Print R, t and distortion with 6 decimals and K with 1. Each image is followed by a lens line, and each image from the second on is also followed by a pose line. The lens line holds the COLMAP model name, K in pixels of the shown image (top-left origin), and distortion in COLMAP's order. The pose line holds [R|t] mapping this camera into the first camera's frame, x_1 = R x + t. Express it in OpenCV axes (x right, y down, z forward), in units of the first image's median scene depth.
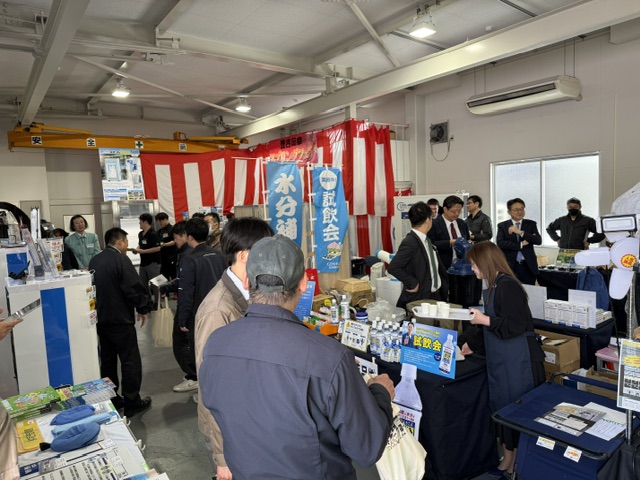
lens RADIAL K [[449.9, 0, 320.9], [0, 449.9, 237.4], [0, 0, 1]] dist [0.011462, -0.014113]
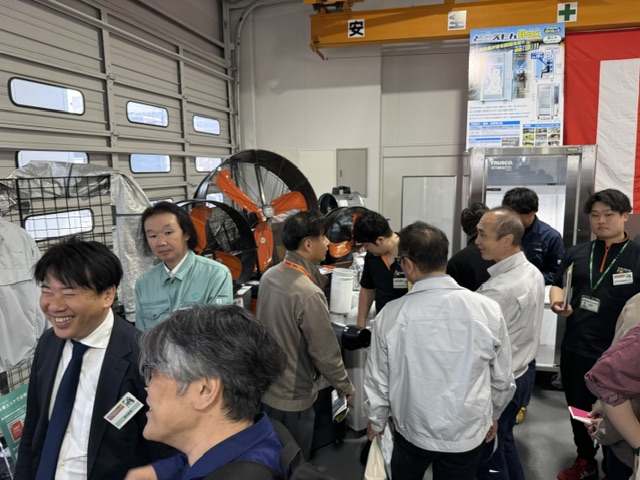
lens RADIAL K [[449.9, 0, 322.9], [0, 449.9, 242.8], [0, 0, 1]] dist [0.011462, -0.014113]
pose [[0.637857, 0.152246, -0.754957, -0.201258], [-0.070734, 0.987704, 0.139419, -0.037513], [0.766900, -0.035528, 0.640782, 0.555854]]
